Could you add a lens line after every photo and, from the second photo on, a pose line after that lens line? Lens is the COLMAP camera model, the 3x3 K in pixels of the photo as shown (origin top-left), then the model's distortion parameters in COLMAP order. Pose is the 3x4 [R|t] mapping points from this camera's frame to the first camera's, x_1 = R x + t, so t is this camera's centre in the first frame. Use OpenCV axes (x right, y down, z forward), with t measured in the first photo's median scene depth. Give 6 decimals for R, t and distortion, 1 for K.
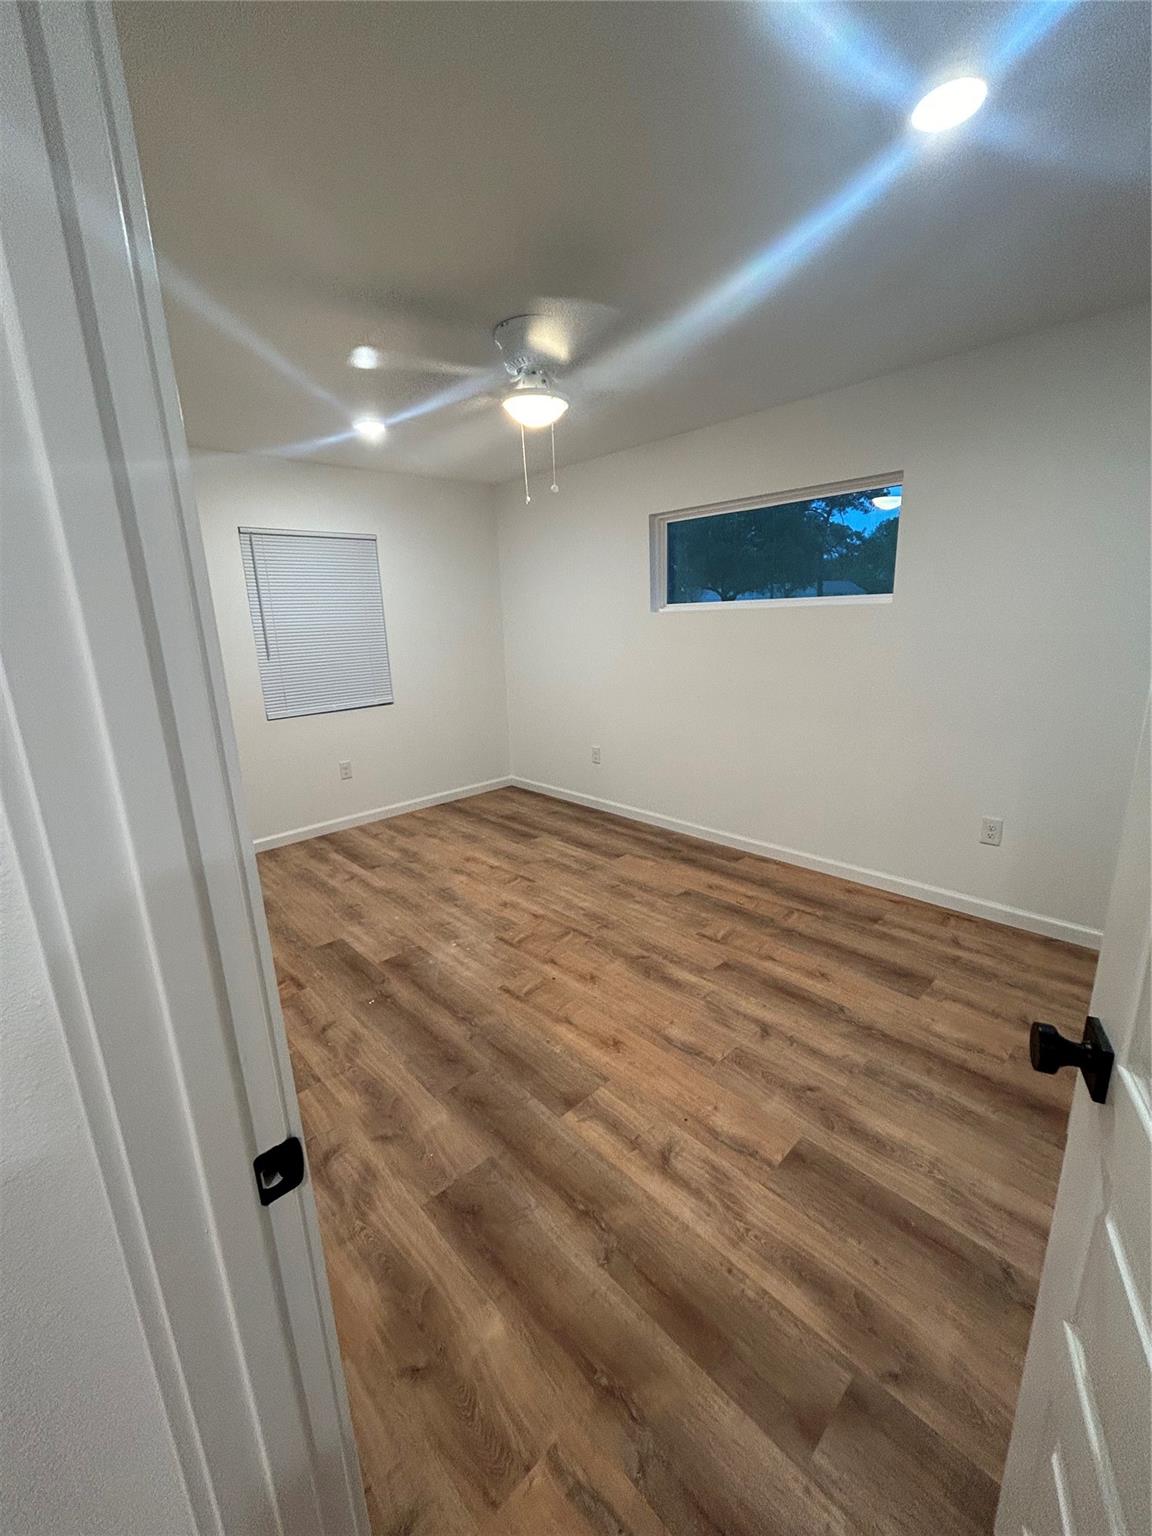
lens RADIAL K [[619.5, 0, 576.0], [0, 619.5, 768.0], [0, 0, 1]] dist [-0.000554, 0.000633]
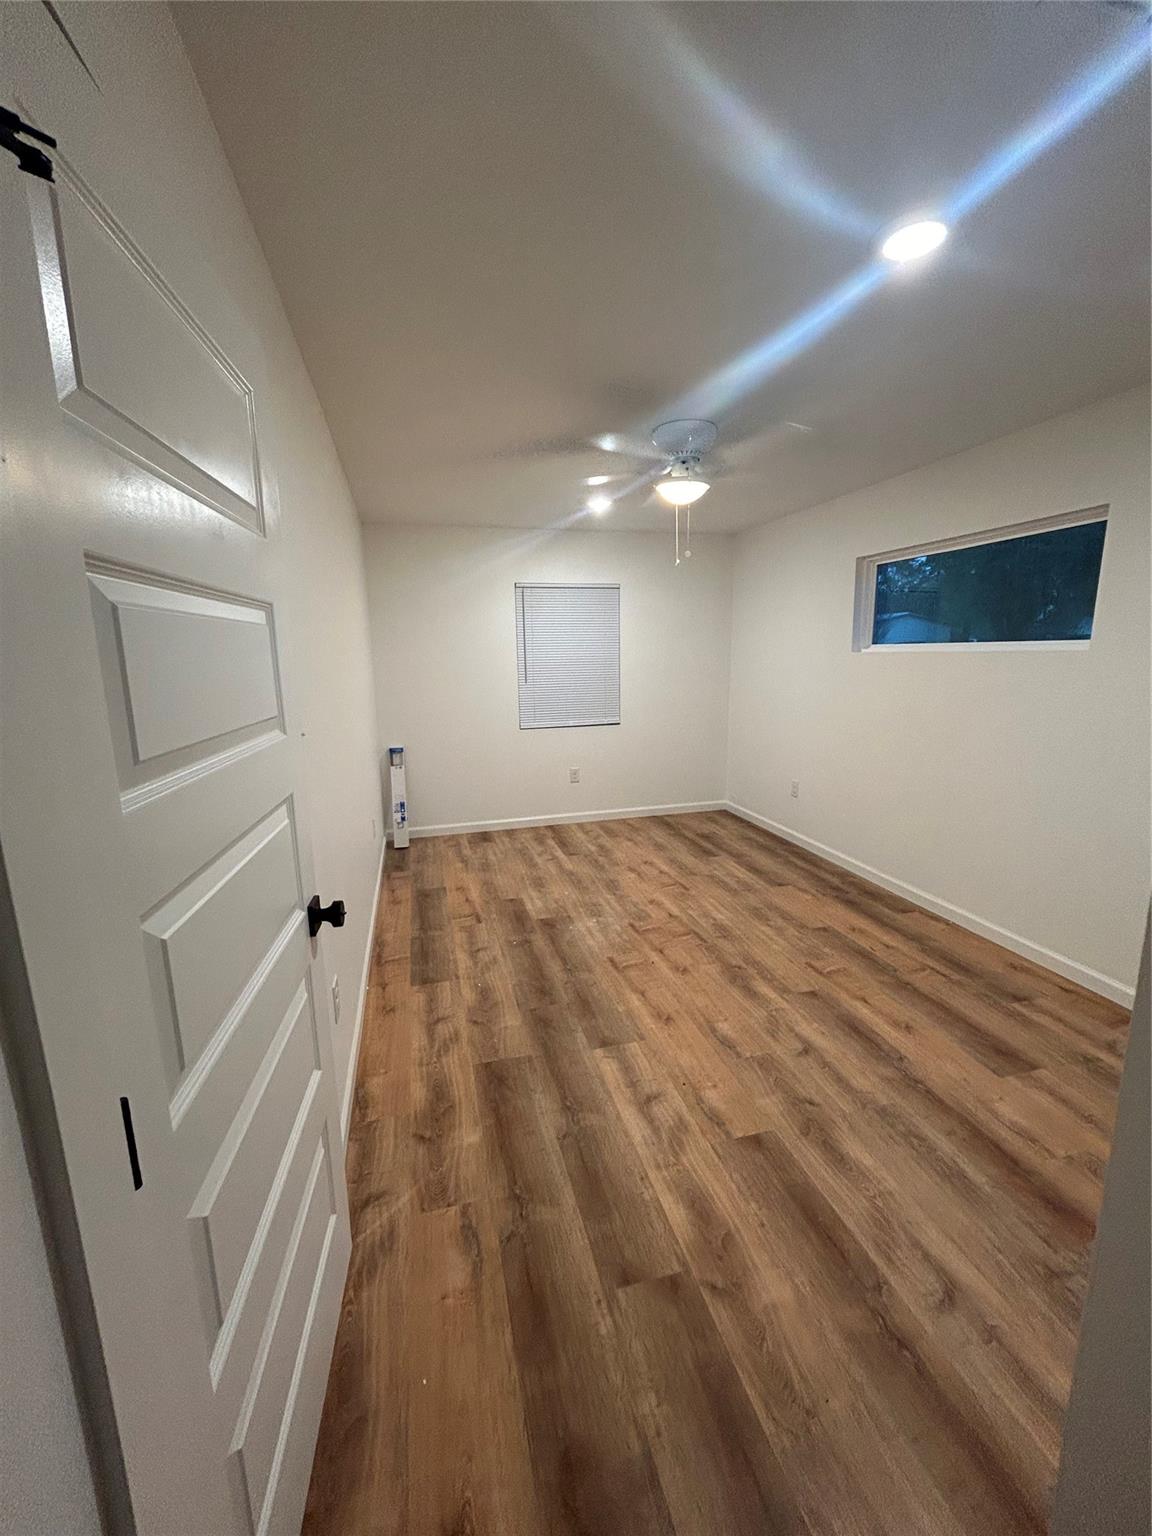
lens RADIAL K [[619.5, 0, 576.0], [0, 619.5, 768.0], [0, 0, 1]] dist [-0.000554, 0.000633]
pose [[0.877051, 0.107898, -0.468123, 0.276714], [-0.128740, 0.991598, -0.012645, 0.006325], [0.462825, 0.071356, 0.883573, -0.104538]]
